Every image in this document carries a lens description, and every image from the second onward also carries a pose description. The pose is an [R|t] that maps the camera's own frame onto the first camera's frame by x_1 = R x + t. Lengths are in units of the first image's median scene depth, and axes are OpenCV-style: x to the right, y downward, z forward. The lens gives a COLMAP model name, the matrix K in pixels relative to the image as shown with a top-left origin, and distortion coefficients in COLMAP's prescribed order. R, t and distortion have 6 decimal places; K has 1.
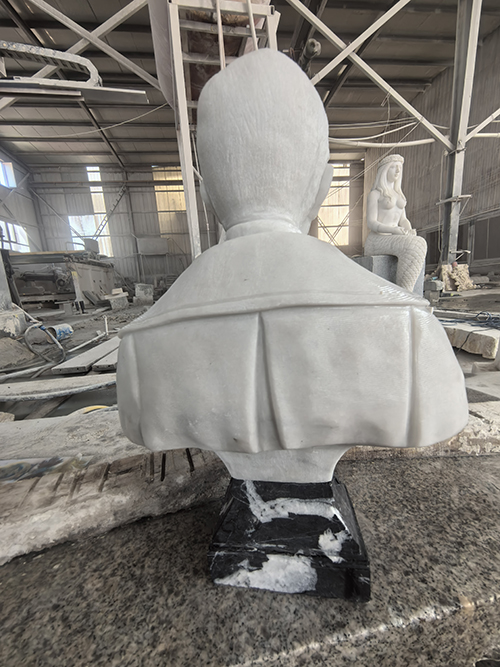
lens RADIAL K [[270.1, 0, 245.6], [0, 270.1, 334.4], [0, 0, 1]] dist [0.015477, -0.003571]
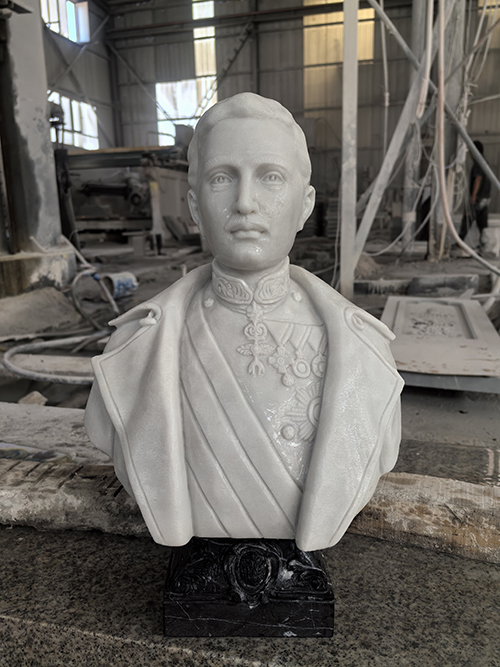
lens RADIAL K [[525.7, 0, 242.2], [0, 525.7, 332.9], [0, 0, 1]] dist [0.061757, -0.084734]
pose [[0.922277, 0.122752, -0.366520, 0.113936], [-0.105617, 0.992179, 0.066528, -0.025994], [0.371820, -0.022646, 0.928029, -0.086550]]
